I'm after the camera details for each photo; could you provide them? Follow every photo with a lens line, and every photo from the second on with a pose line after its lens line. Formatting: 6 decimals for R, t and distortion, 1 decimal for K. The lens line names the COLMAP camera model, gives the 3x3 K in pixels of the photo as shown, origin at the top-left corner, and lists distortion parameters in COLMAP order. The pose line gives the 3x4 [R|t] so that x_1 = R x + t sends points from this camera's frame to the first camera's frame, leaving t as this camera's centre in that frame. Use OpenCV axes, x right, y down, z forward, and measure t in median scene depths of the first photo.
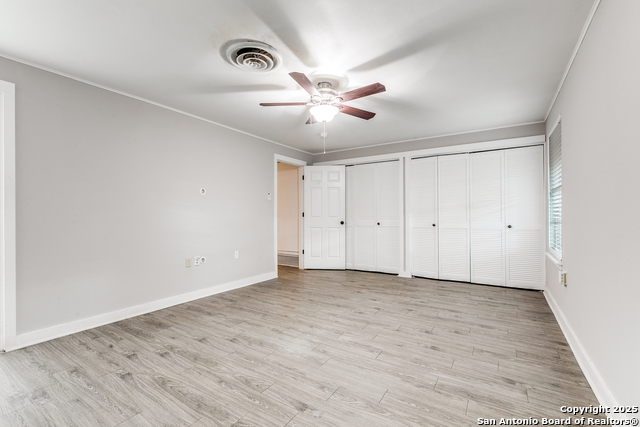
lens RADIAL K [[284.5, 0, 317.8], [0, 284.5, 215.5], [0, 0, 1]] dist [-0.000441, -0.000155]
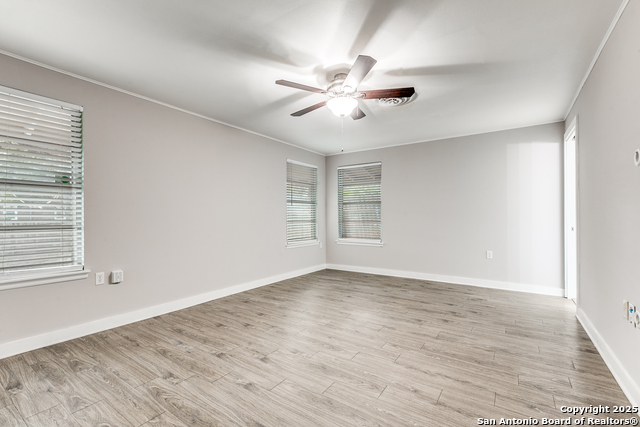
lens RADIAL K [[284.5, 0, 317.8], [0, 284.5, 215.5], [0, 0, 1]] dist [-0.000441, -0.000155]
pose [[-0.999665, 0.006914, 0.024942, 0.078987], [0.006765, 0.999959, -0.006035, 0.001324], [-0.024982, -0.005864, -0.999671, 1.852706]]
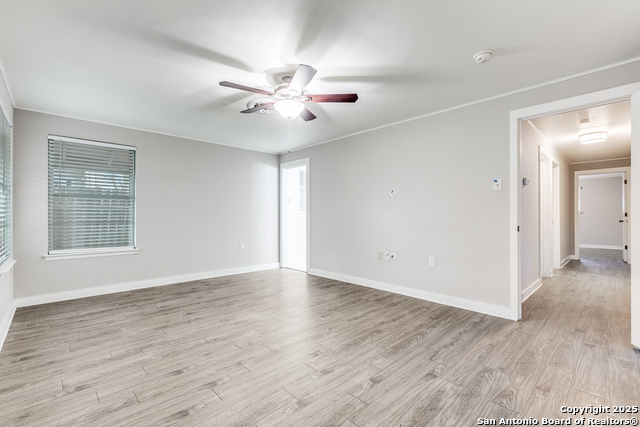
lens RADIAL K [[284.5, 0, 317.8], [0, 284.5, 215.5], [0, 0, 1]] dist [-0.000441, -0.000155]
pose [[-0.235803, 0.004292, -0.971792, 0.892612], [0.002615, 0.999989, 0.003782, -0.004430], [0.971797, -0.001650, -0.235811, 1.262317]]
